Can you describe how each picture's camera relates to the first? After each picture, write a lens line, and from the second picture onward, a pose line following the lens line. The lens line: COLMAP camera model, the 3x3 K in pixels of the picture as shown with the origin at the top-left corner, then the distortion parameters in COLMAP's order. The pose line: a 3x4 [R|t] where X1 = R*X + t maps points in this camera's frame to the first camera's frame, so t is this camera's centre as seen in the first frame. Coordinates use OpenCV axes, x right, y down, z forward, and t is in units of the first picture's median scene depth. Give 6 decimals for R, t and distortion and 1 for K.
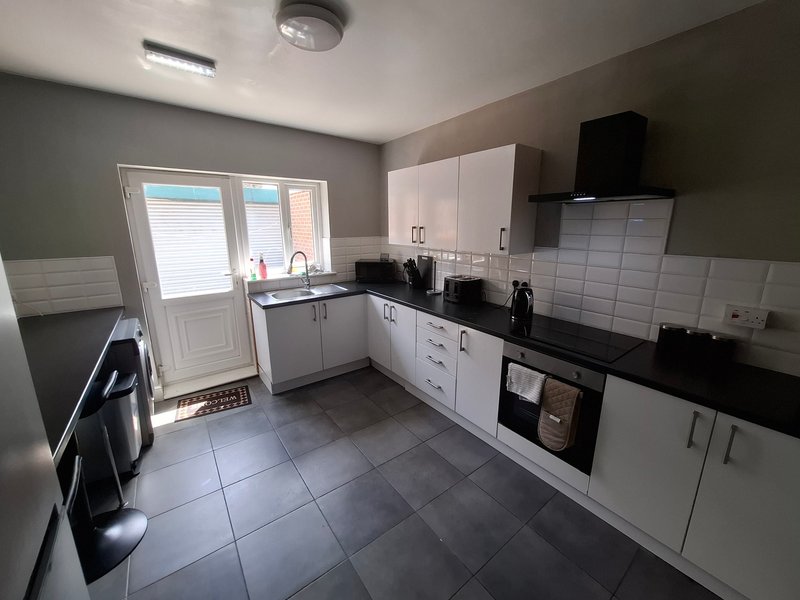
lens RADIAL K [[317.9, 0, 401.8], [0, 317.9, 297.4], [0, 0, 1]] dist [-0.011168, 0.001681]
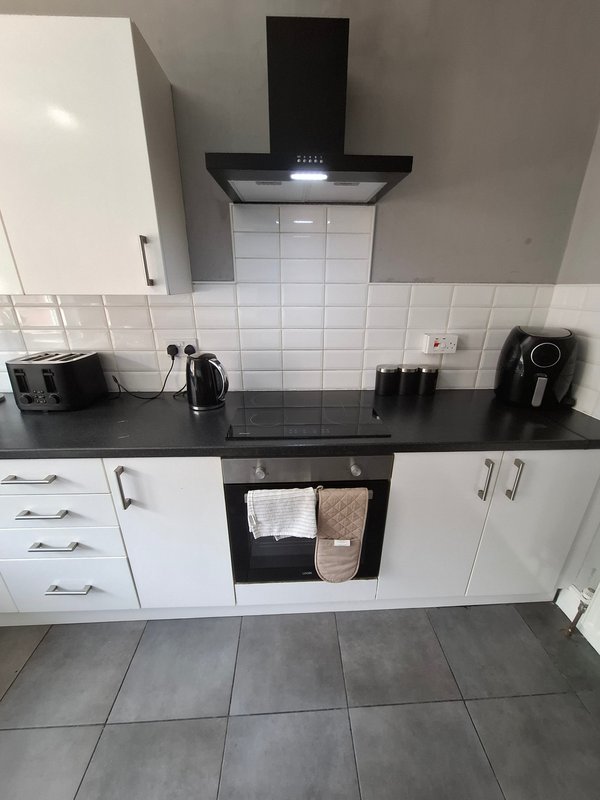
lens RADIAL K [[317.9, 0, 302.8], [0, 317.9, 405.8], [0, 0, 1]] dist [-0.011168, 0.001681]
pose [[0.557690, -0.293556, 0.776407, 0.011573], [0.181517, 0.955865, 0.231026, -0.046774], [-0.809959, 0.012090, 0.586362, 0.585996]]
